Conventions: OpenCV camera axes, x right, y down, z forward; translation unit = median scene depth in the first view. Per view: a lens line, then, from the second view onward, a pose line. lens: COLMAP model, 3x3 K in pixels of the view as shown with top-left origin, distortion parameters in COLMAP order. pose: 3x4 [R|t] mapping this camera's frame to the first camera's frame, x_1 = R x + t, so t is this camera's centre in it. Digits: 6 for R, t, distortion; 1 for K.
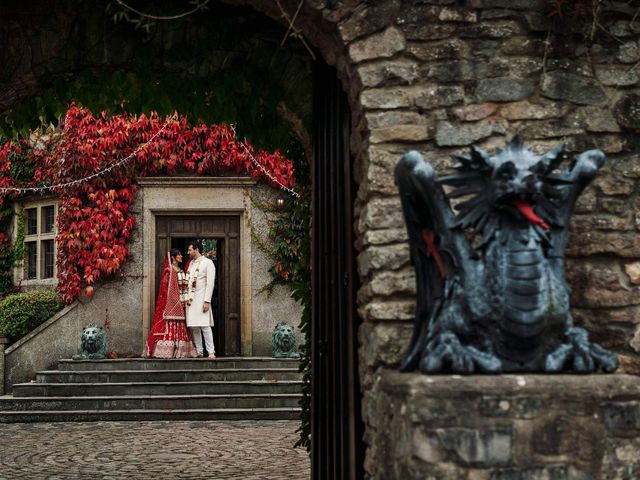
lens RADIAL K [[1112.4, 0, 320.0], [0, 1112.4, 240.0], [0, 0, 1]] dist [-0.000483, -0.041191]
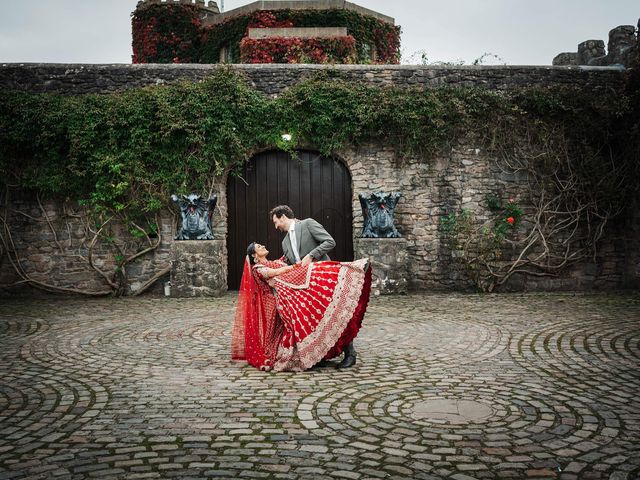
lens RADIAL K [[755.8, 0, 320.0], [0, 755.8, 240.0], [0, 0, 1]] dist [0.005103, 0.026050]
pose [[0.998508, 0.002526, -0.054554, 0.037660], [0.002362, 0.995996, 0.089361, -0.077208], [0.054561, -0.089357, 0.994504, -1.053635]]
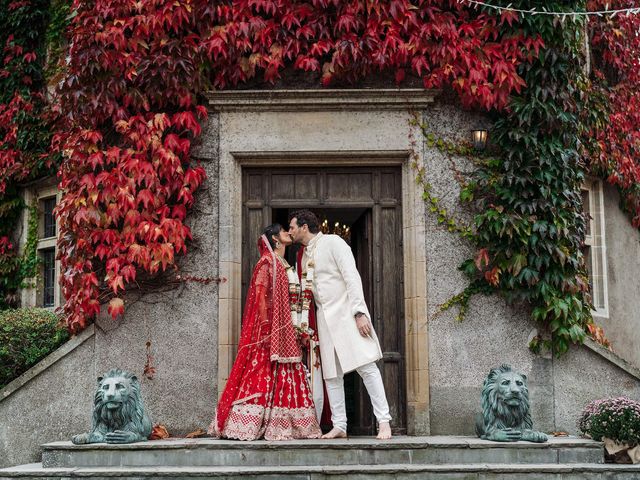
lens RADIAL K [[1101.0, 0, 319.0], [0, 1101.0, 242.2], [0, 0, 1]] dist [0.023725, -0.061987]
pose [[0.997518, -0.008403, -0.069909, -0.076565], [0.004568, 0.998485, -0.054843, 0.044082], [0.070264, 0.054387, 0.996045, 0.491867]]
